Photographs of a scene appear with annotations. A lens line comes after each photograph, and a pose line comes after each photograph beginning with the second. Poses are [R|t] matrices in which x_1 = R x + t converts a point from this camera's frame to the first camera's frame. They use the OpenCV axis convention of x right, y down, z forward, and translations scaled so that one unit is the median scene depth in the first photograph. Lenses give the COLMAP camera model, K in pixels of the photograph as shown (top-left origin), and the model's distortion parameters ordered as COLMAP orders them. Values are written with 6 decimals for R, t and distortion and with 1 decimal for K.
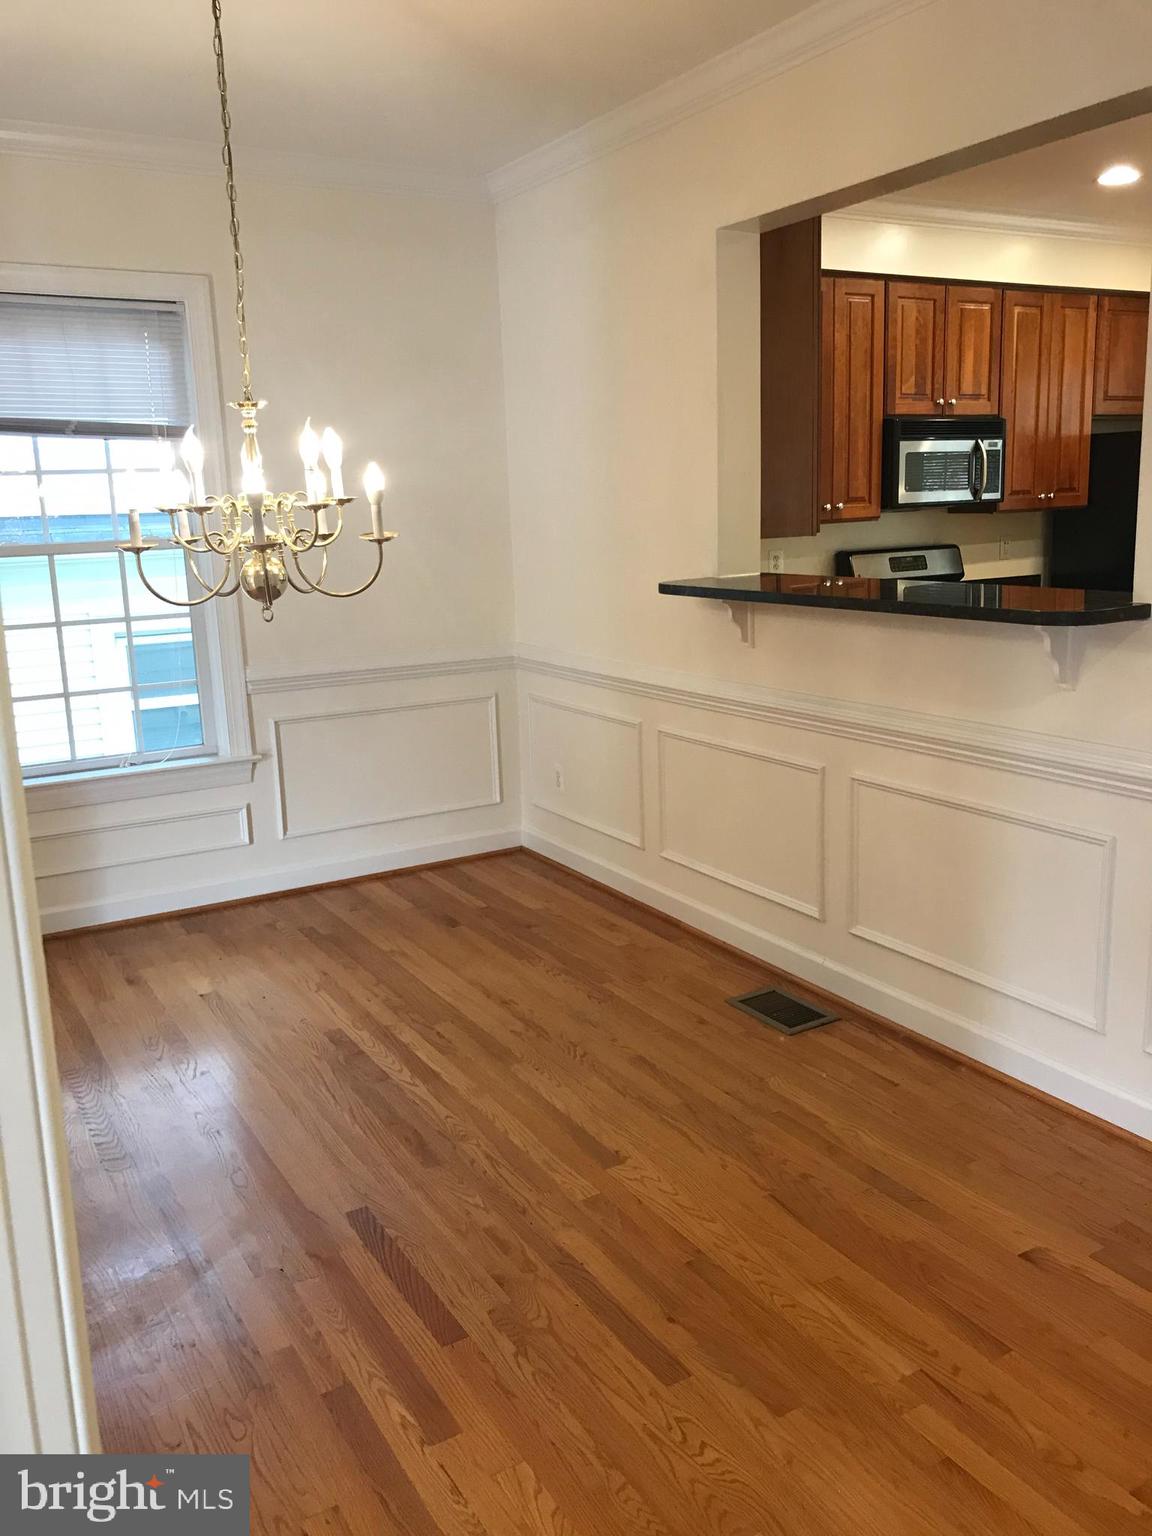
lens RADIAL K [[1259.6, 0, 587.7], [0, 1259.6, 762.4], [0, 0, 1]] dist [0.053419, -0.058582]
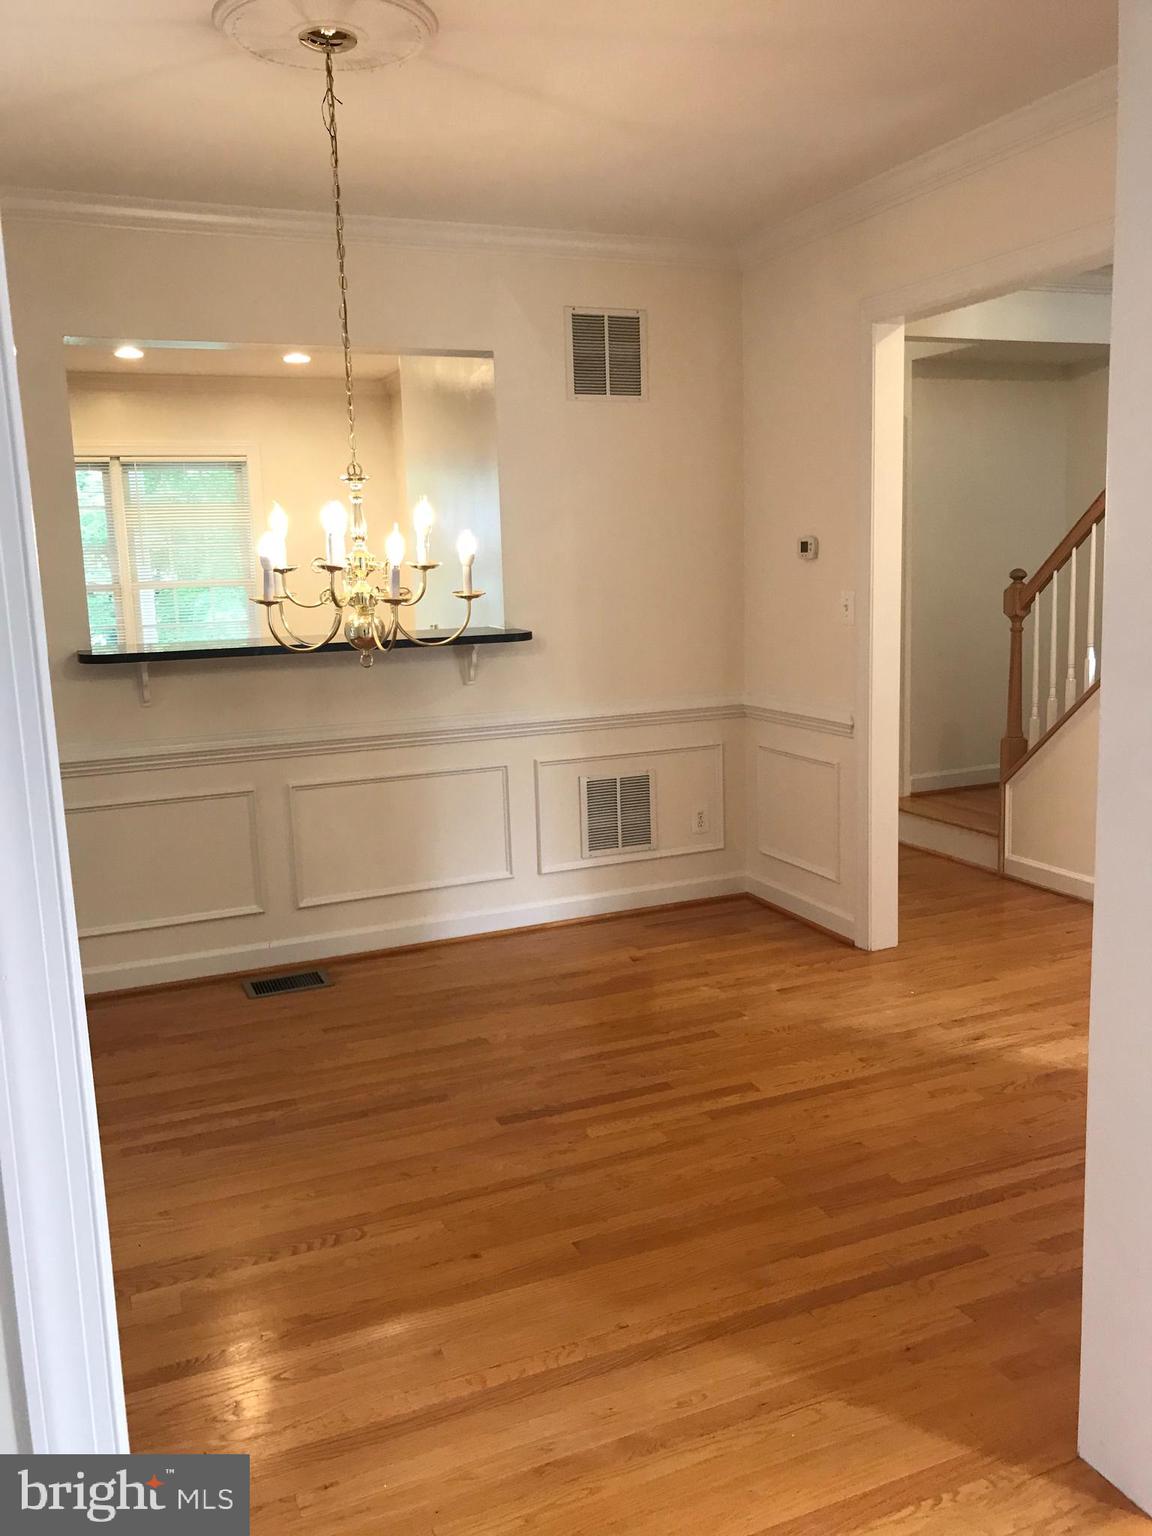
lens RADIAL K [[1259.6, 0, 588.0], [0, 1259.6, 767.2], [0, 0, 1]] dist [0.053419, -0.058582]
pose [[0.130275, -0.136848, 0.981988, -1.337058], [0.229564, 0.967678, 0.104399, -0.095531], [-0.964536, 0.211828, 0.157479, 0.637294]]
